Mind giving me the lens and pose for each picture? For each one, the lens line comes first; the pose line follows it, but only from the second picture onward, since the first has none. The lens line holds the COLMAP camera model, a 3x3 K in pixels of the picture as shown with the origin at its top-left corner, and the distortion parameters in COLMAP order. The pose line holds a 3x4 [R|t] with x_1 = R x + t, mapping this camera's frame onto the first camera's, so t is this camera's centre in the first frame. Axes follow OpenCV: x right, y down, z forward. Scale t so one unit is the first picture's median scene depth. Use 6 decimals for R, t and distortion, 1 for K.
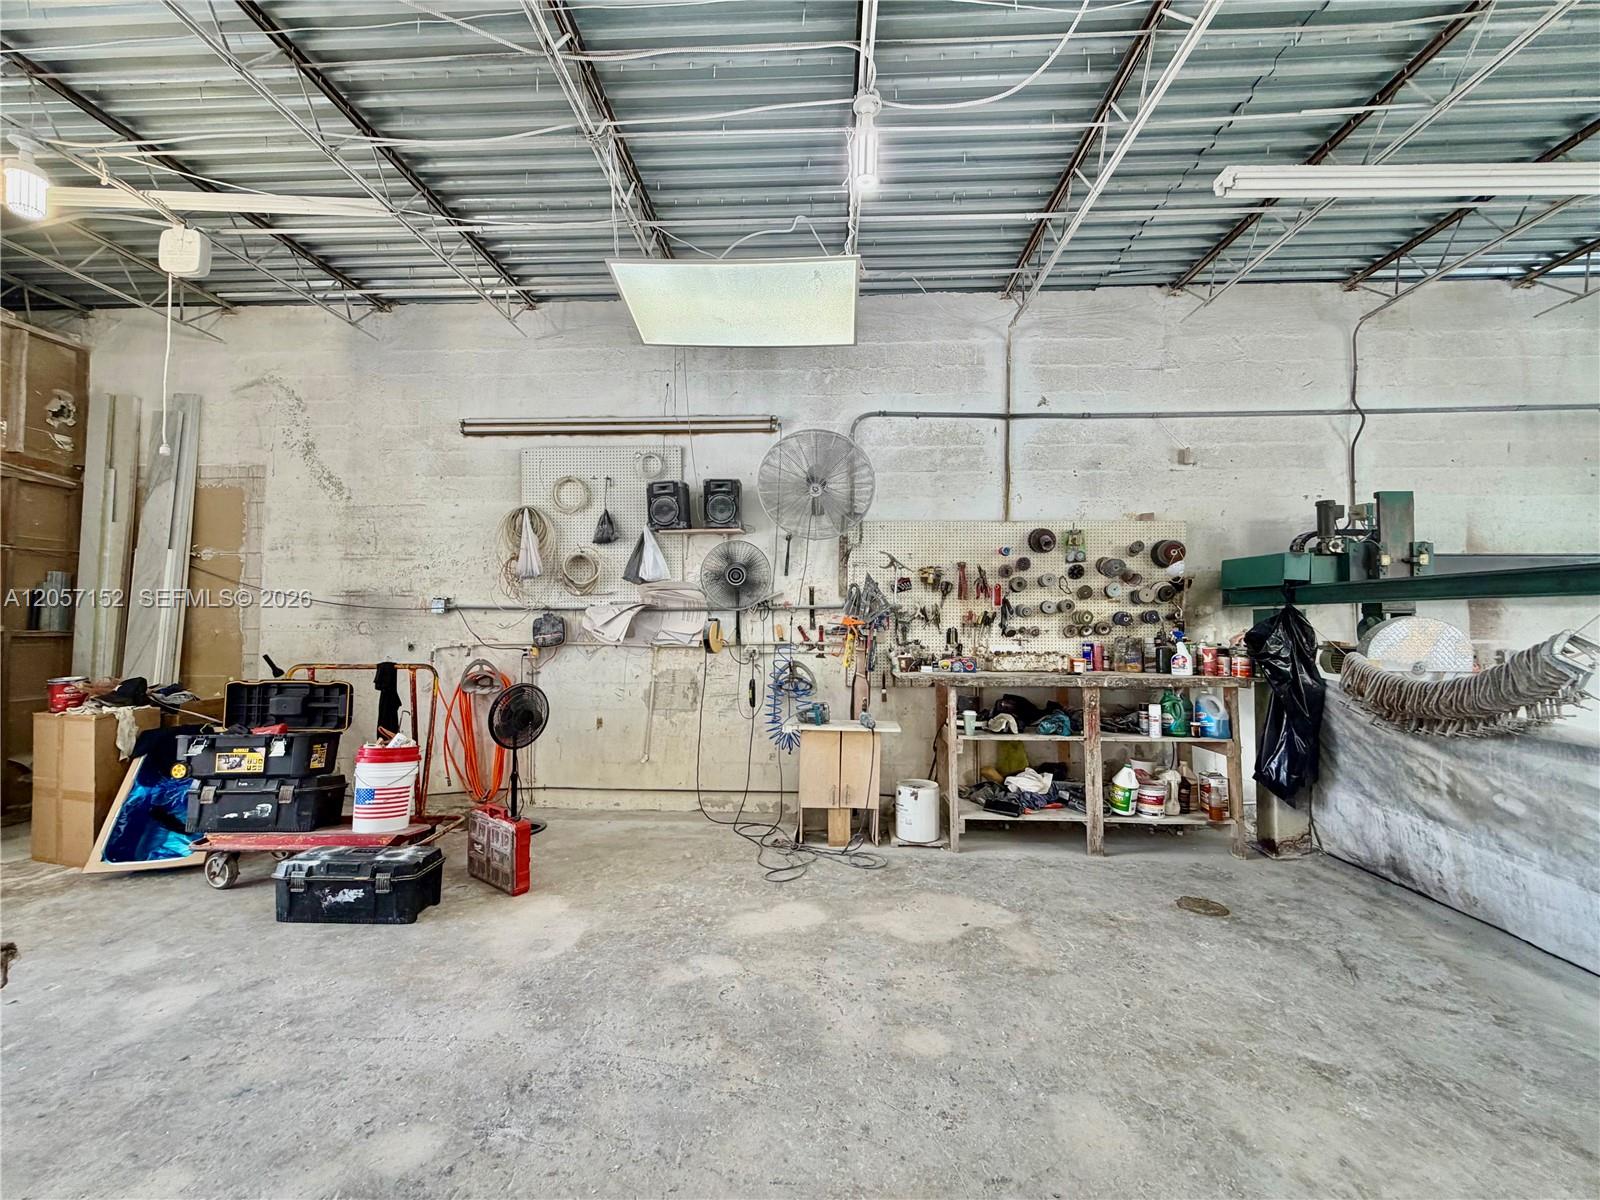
lens RADIAL K [[638.1, 0, 794.0], [0, 638.1, 601.3], [0, 0, 1]] dist [-0.000677, 0.000444]
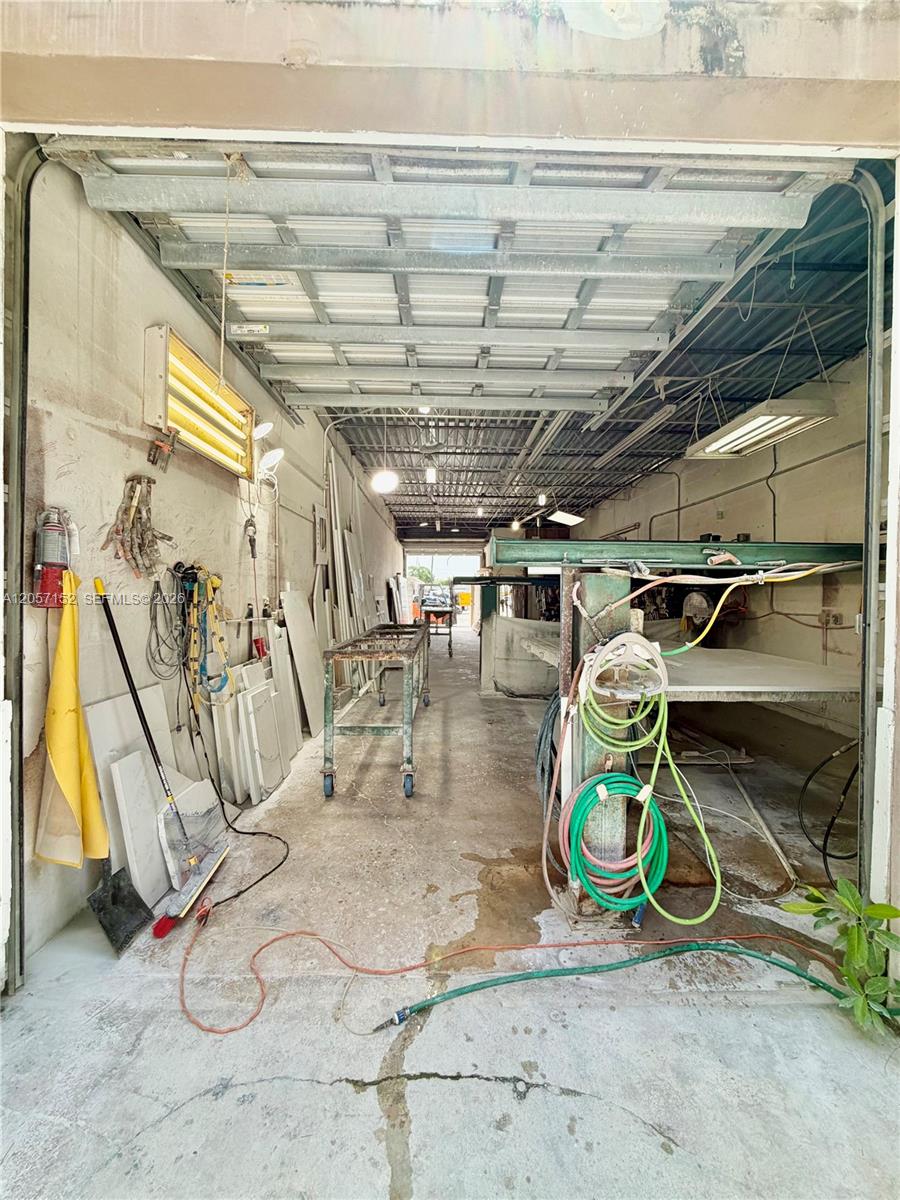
lens RADIAL K [[478.5, 0, 452.1], [0, 478.5, 596.5], [0, 0, 1]] dist [-0.000677, 0.000444]
pose [[0.069966, 0.004831, -0.997538, 2.154098], [0.017440, 0.999830, 0.006065, 0.011983], [0.997397, -0.017821, 0.069870, 0.021839]]
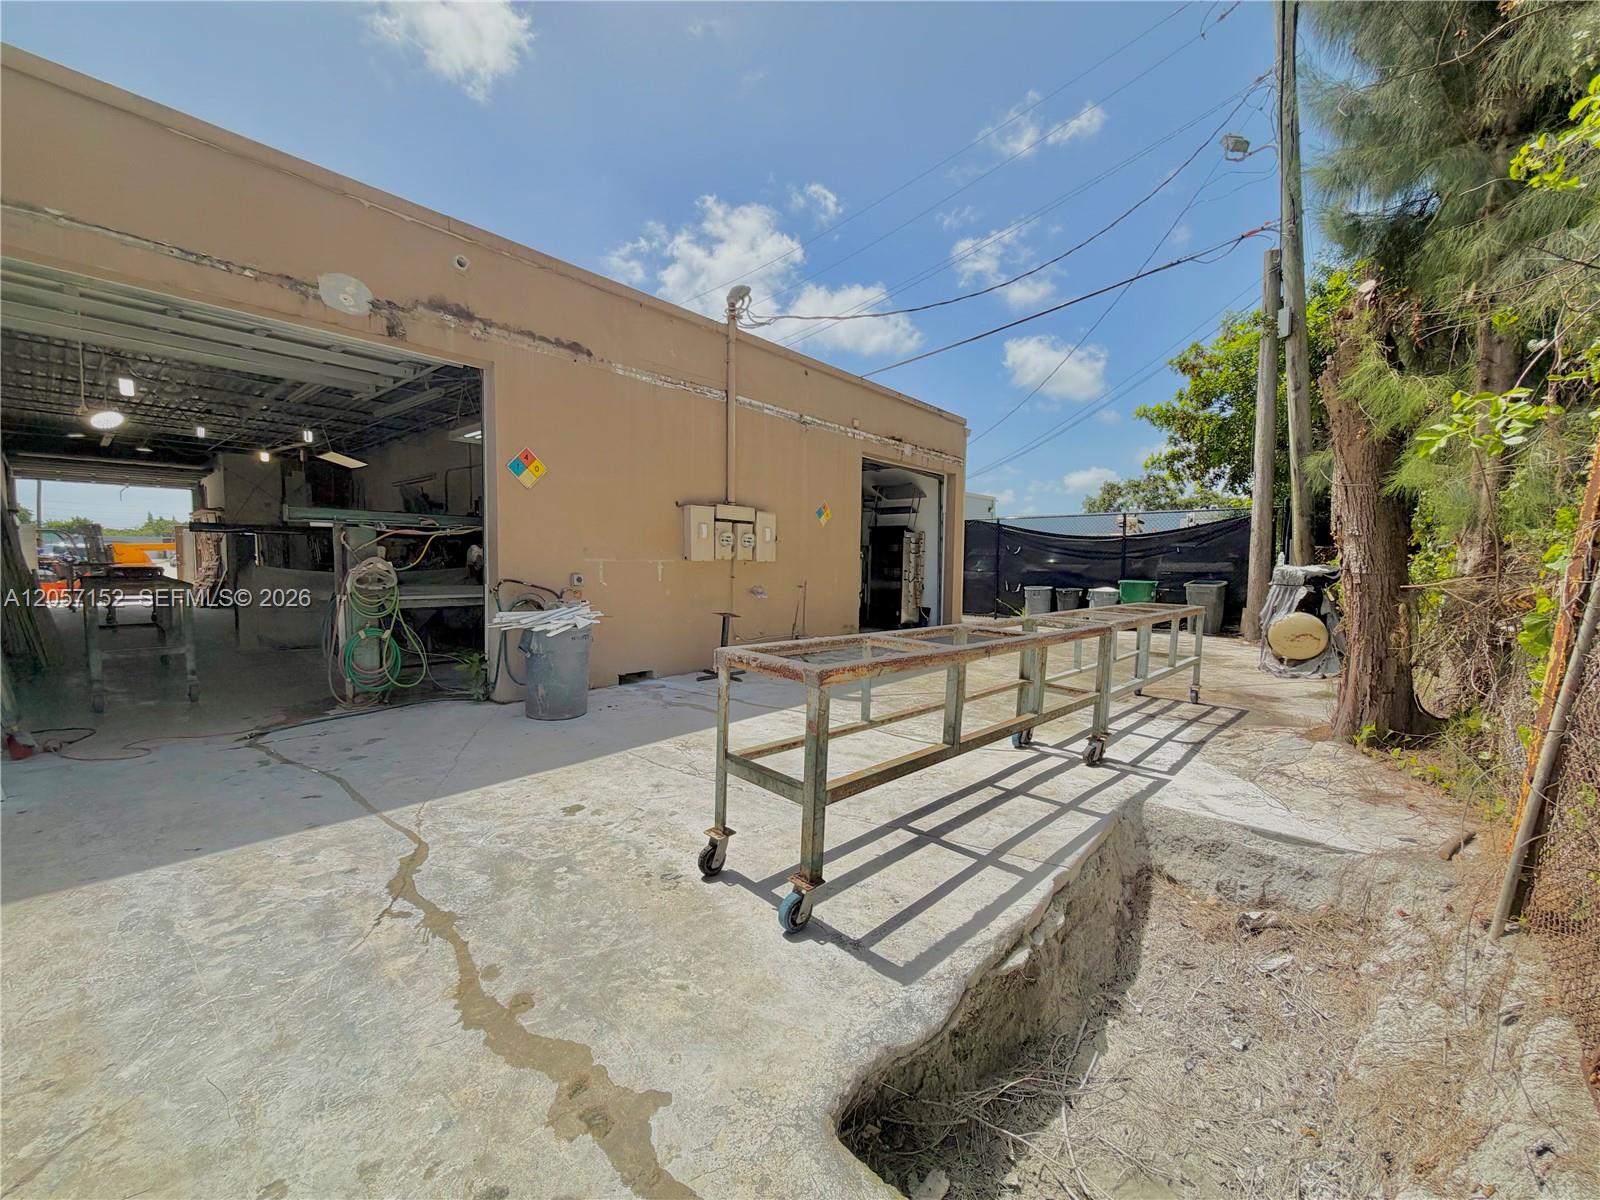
lens RADIAL K [[638.1, 0, 800.7], [0, 638.1, 602.0], [0, 0, 1]] dist [-0.000677, 0.000444]
pose [[0.790963, 0.048565, -0.609934, 3.072697], [0.005643, 0.996224, 0.086642, 0.034727], [0.611838, -0.071972, 0.787702, -0.239338]]
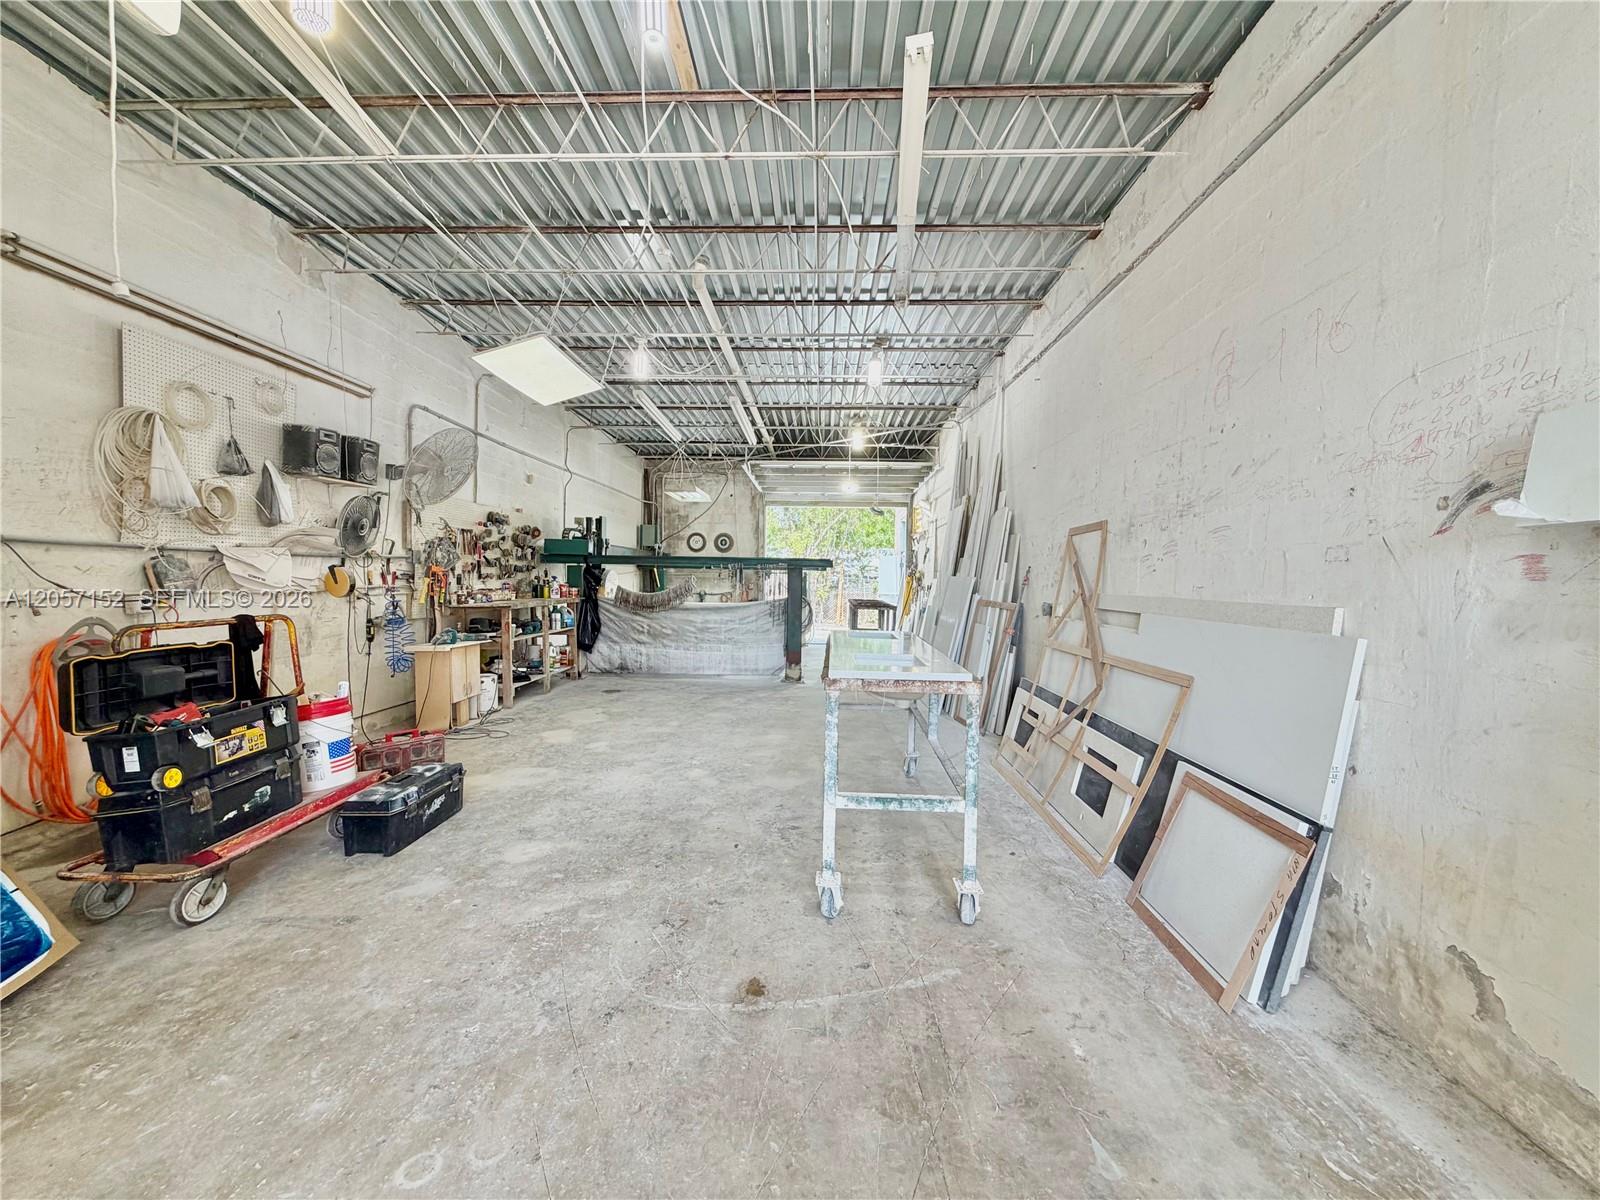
lens RADIAL K [[638.1, 0, 795.4], [0, 638.1, 604.6], [0, 0, 1]] dist [-0.000677, 0.000444]
pose [[-0.004373, -0.046609, 0.998904, -1.241017], [-0.046368, 0.997848, 0.046356, 0.009421], [-0.998915, -0.046115, -0.006525, 0.248882]]
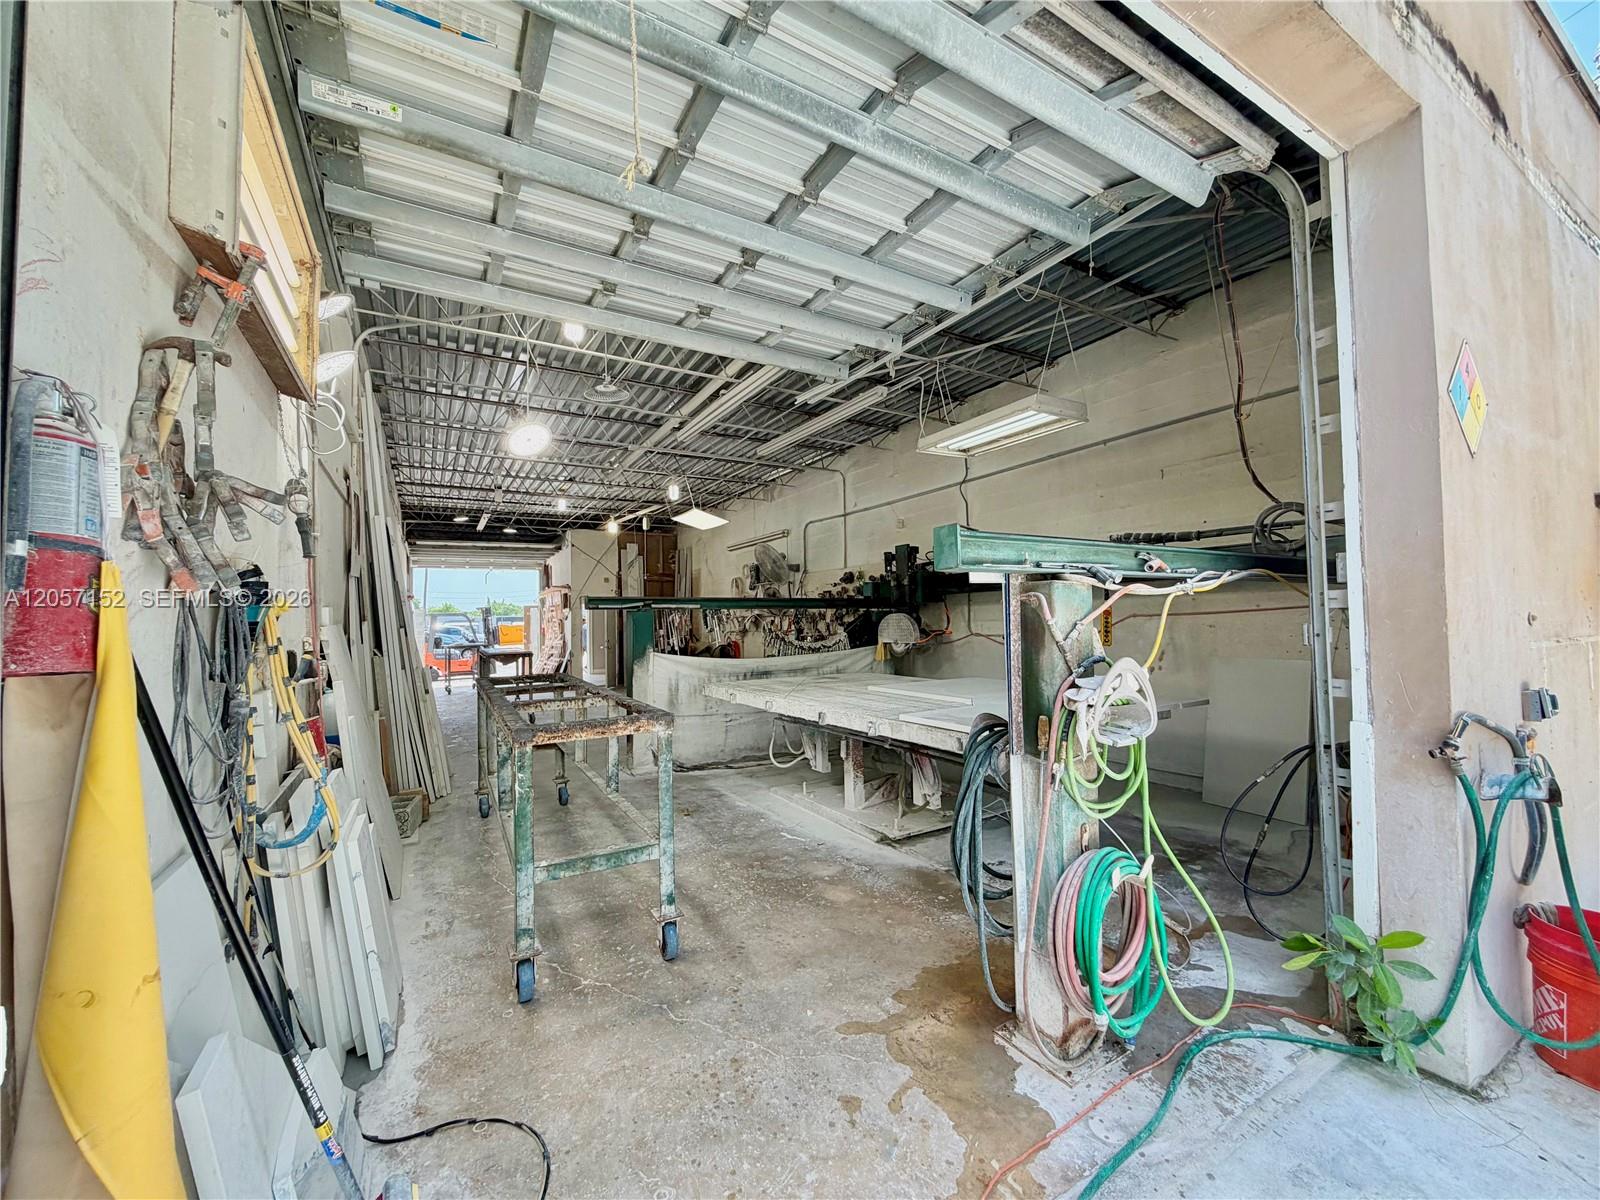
lens RADIAL K [[638.1, 0, 797.2], [0, 638.1, 599.6], [0, 0, 1]] dist [-0.000677, 0.000444]
pose [[0.541654, -0.041997, -0.839552, 1.984408], [0.043371, 0.998817, -0.021982, 0.009955], [0.839482, -0.024506, 0.542834, -0.212768]]
